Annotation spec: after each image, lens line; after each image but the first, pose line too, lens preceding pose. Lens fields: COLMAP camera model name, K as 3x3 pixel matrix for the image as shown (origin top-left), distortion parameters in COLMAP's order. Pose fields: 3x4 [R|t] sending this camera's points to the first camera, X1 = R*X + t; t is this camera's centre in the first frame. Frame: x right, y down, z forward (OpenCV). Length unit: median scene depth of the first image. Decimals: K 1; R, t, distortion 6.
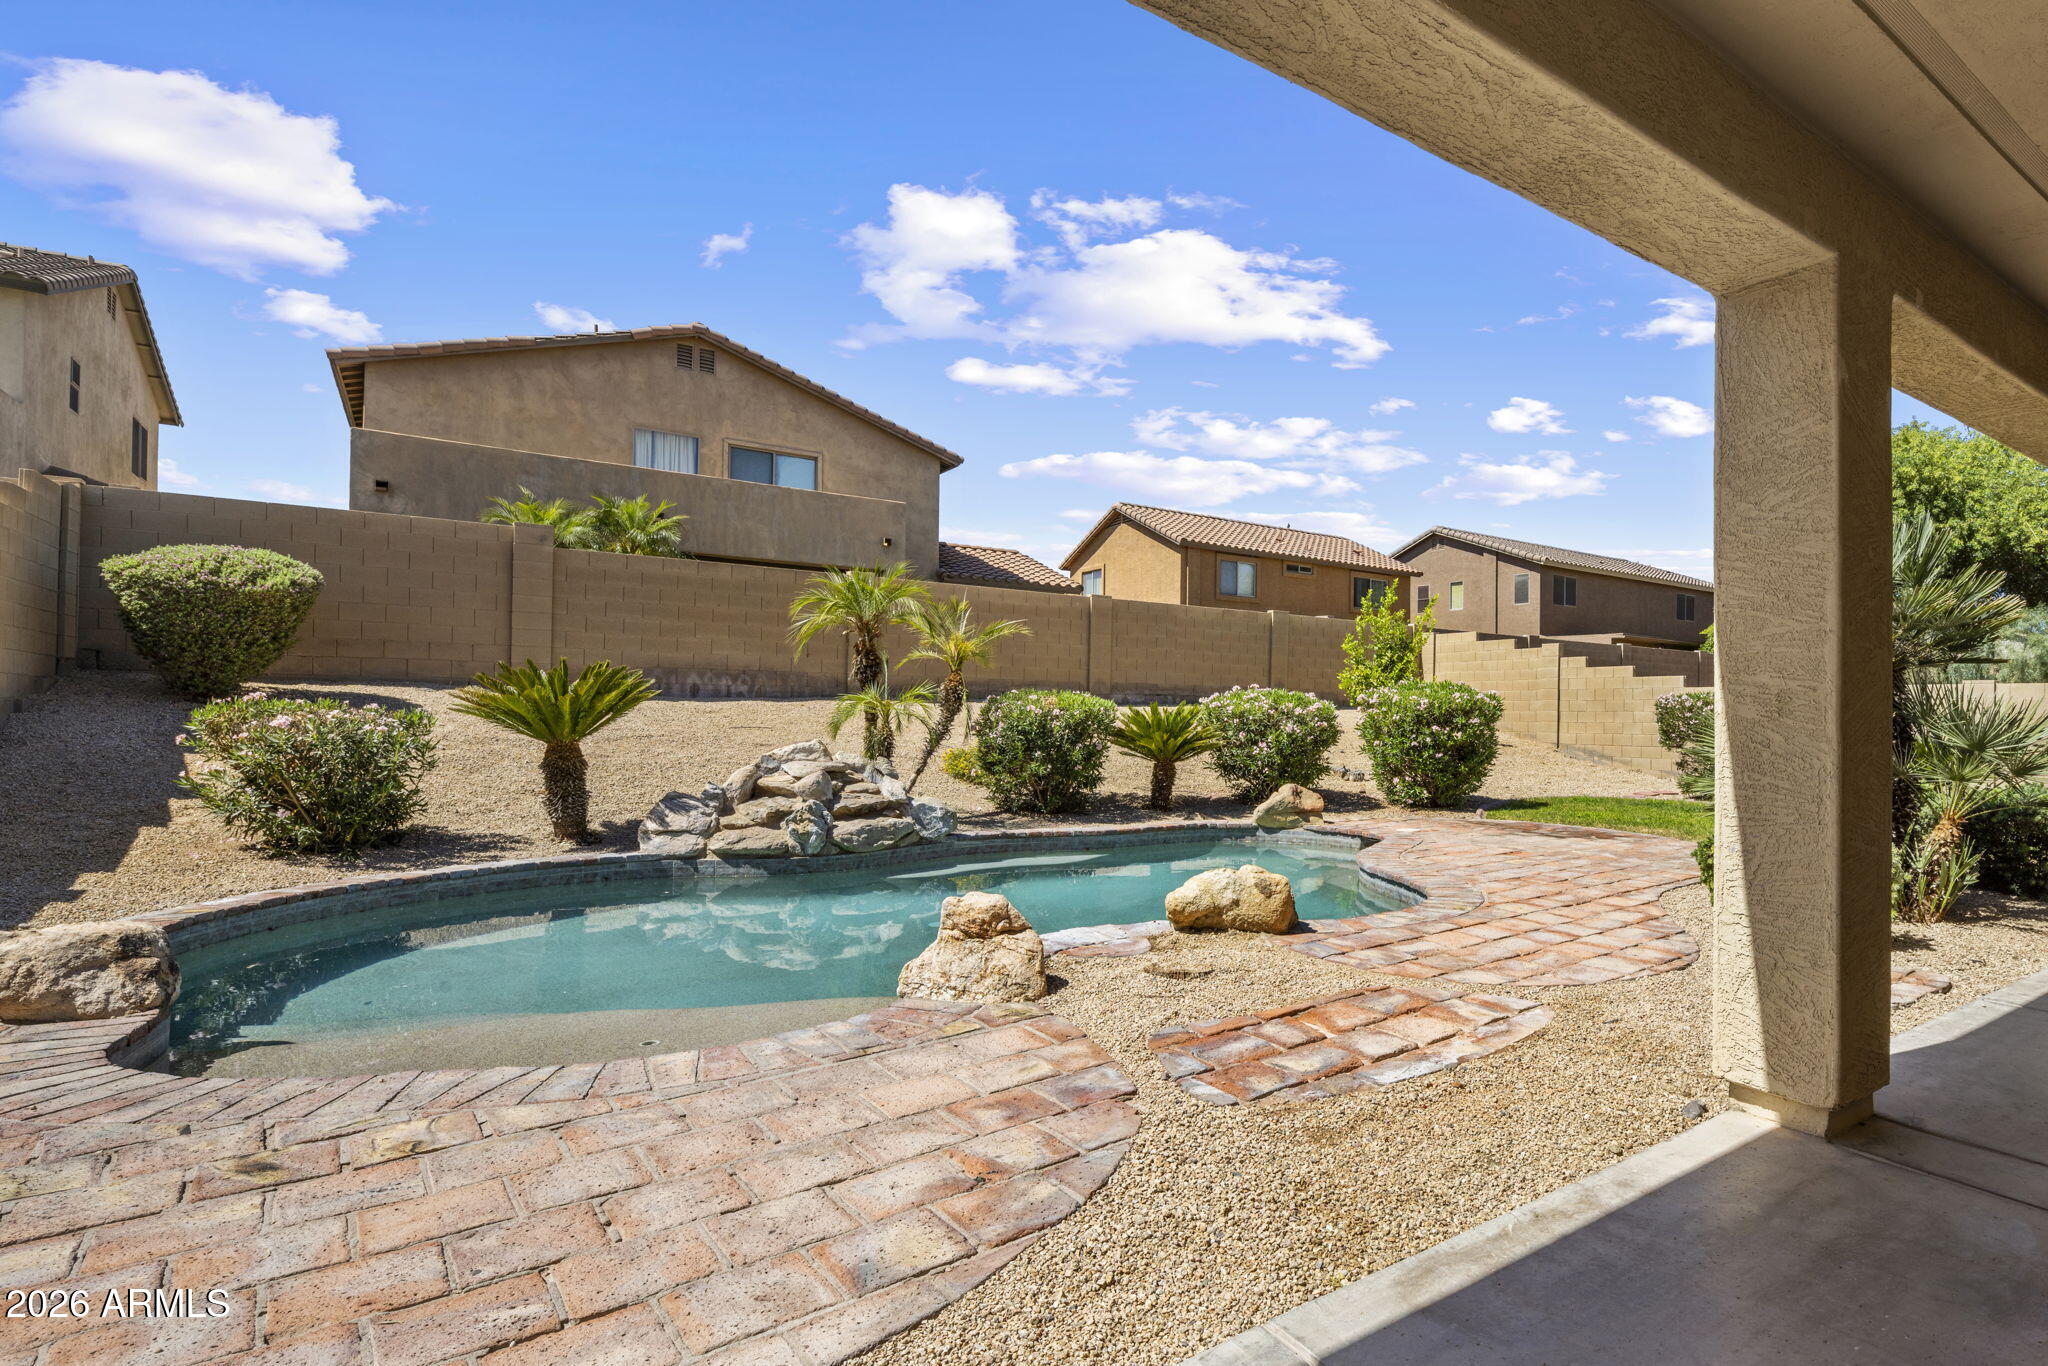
lens RADIAL K [[1060.0, 0, 1333.7], [0, 1060.0, 691.5], [0, 0, 1]] dist [0.000194, -0.001239]
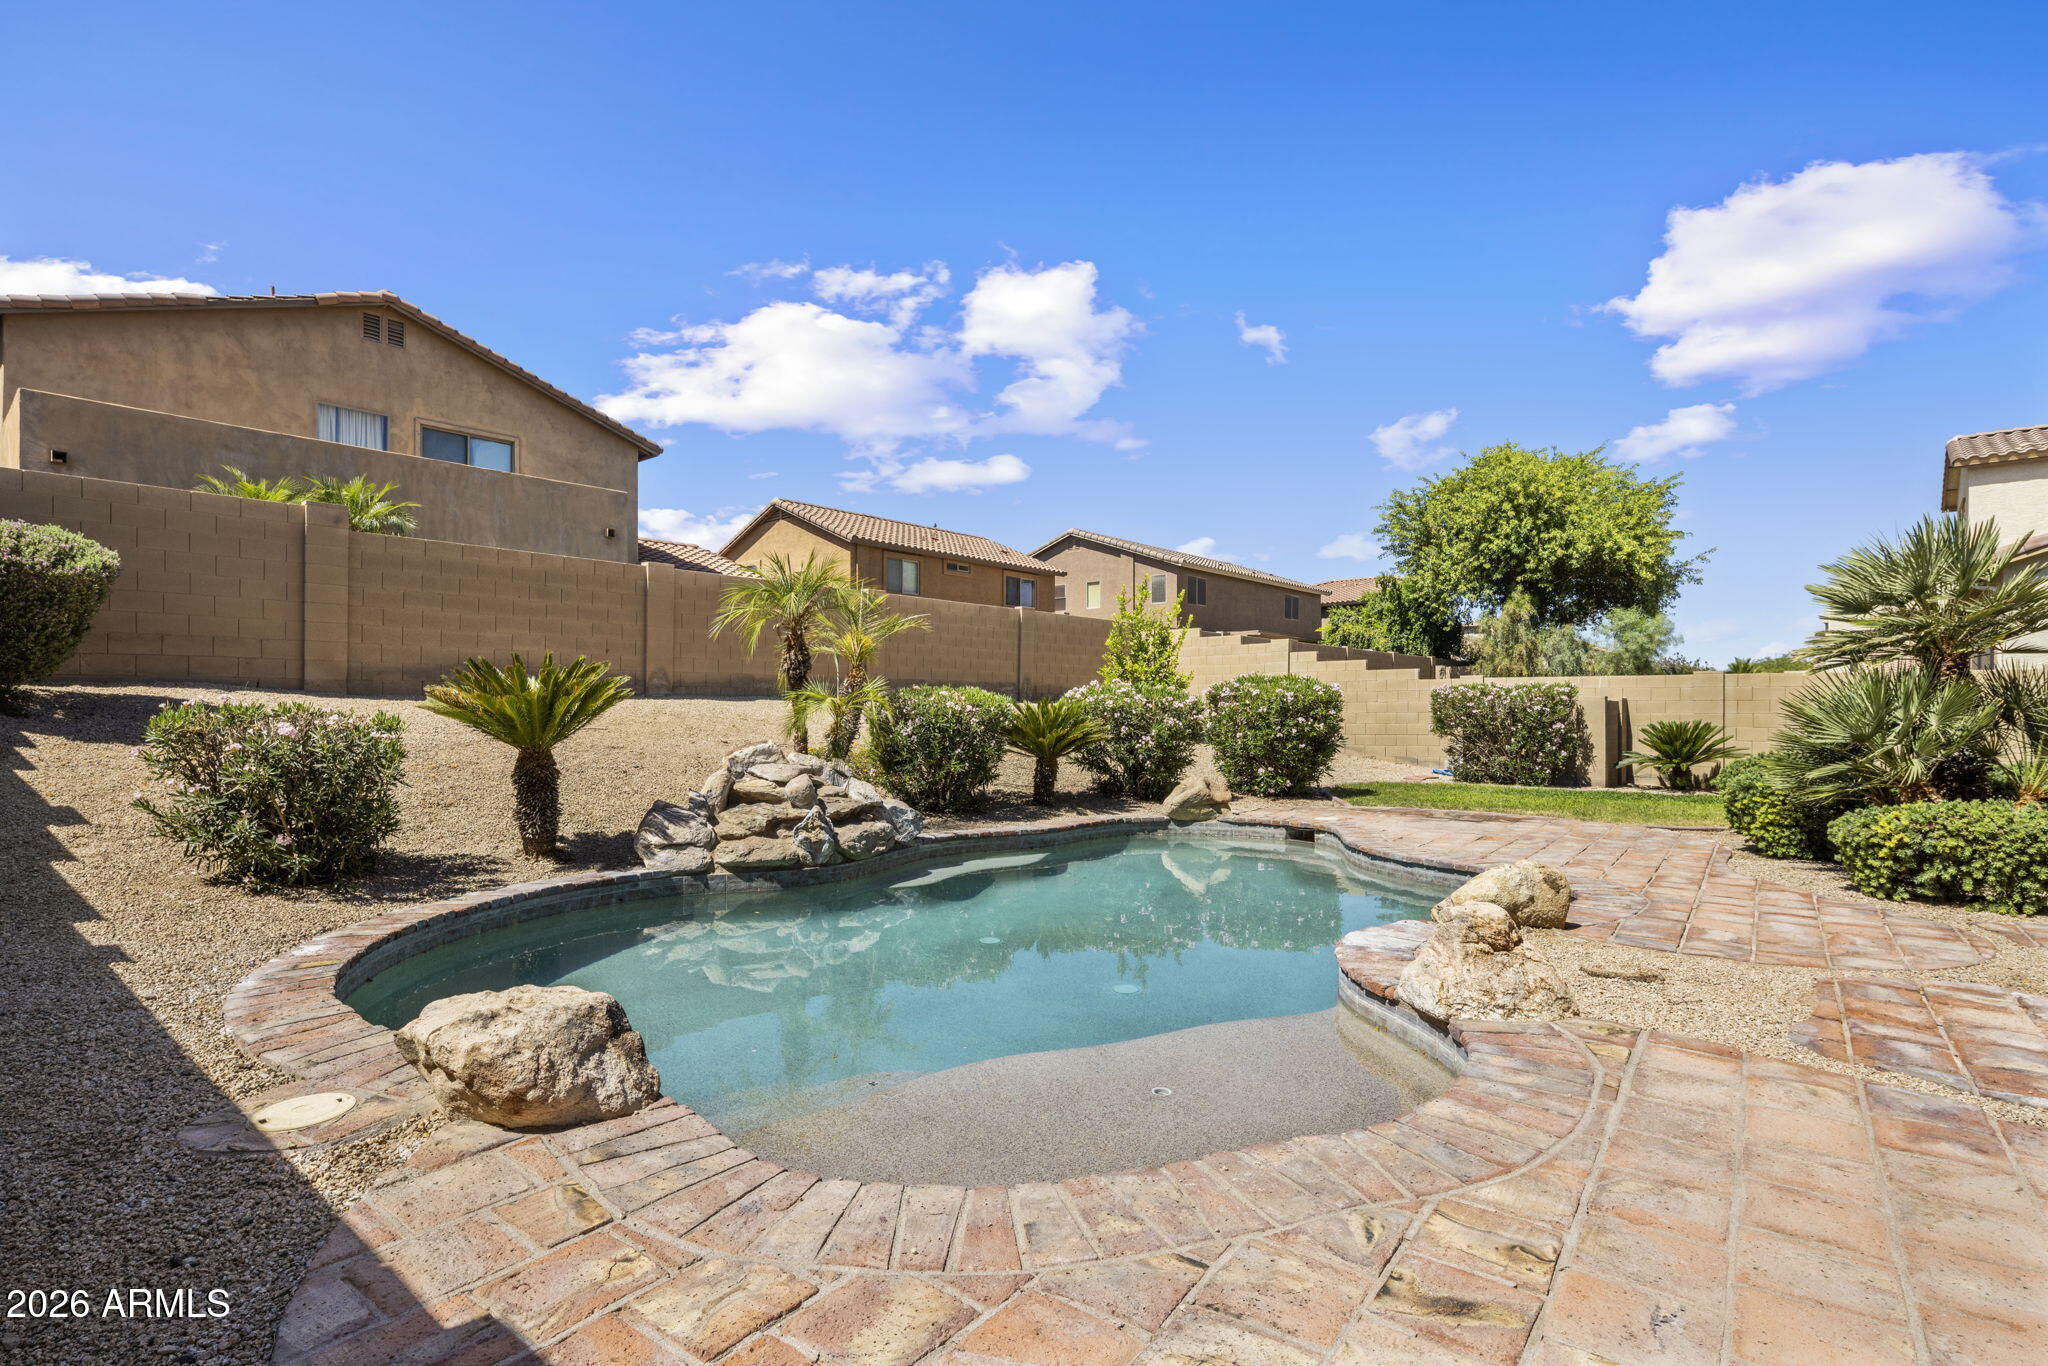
lens RADIAL K [[1002.7, 0, 1052.4], [0, 1002.7, 702.4], [0, 0, 1]] dist [-0.003380, -0.000640]
pose [[0.986166, -0.010230, 0.165447, -0.338442], [0.007600, 0.999835, 0.016519, -0.000739], [-0.165588, -0.015033, 0.986080, 0.080107]]
